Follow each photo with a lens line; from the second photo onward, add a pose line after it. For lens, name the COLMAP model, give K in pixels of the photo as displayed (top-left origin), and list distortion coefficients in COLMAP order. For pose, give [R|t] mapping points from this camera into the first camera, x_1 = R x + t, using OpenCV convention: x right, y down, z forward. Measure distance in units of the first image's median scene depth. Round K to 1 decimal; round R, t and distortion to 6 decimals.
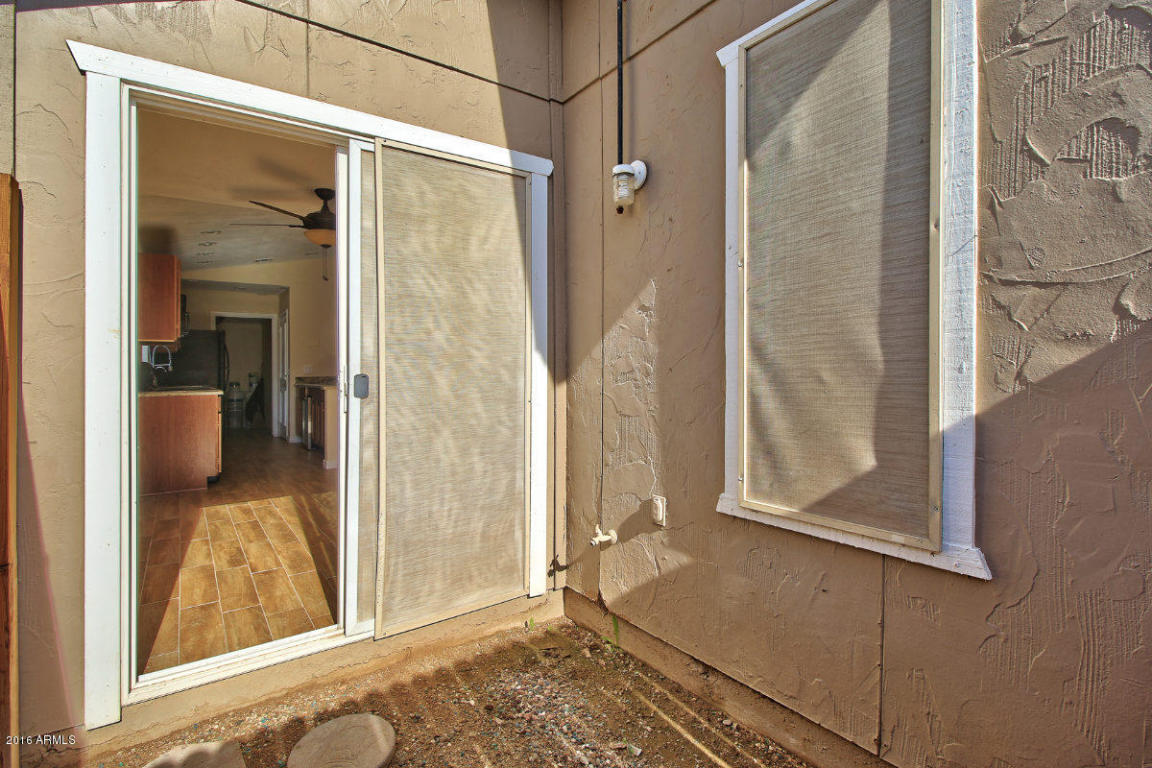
lens RADIAL K [[539.2, 0, 578.1], [0, 539.2, 374.7], [0, 0, 1]] dist [0.021184, -0.000379]
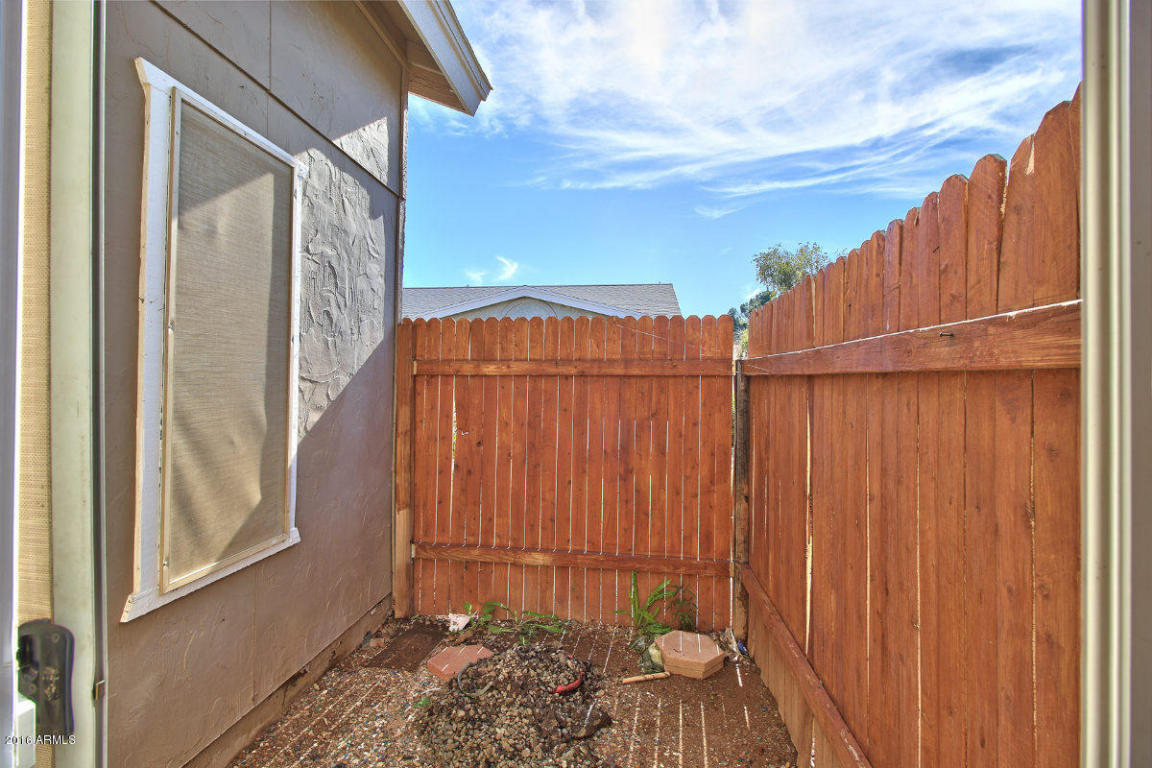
lens RADIAL K [[539.2, 0, 578.1], [0, 539.2, 374.7], [0, 0, 1]] dist [0.021184, -0.000379]
pose [[-0.700463, -0.002978, 0.713683, -1.029645], [-0.015292, 0.999824, -0.010837, -0.151668], [-0.713525, -0.018505, -0.700385, 1.410427]]
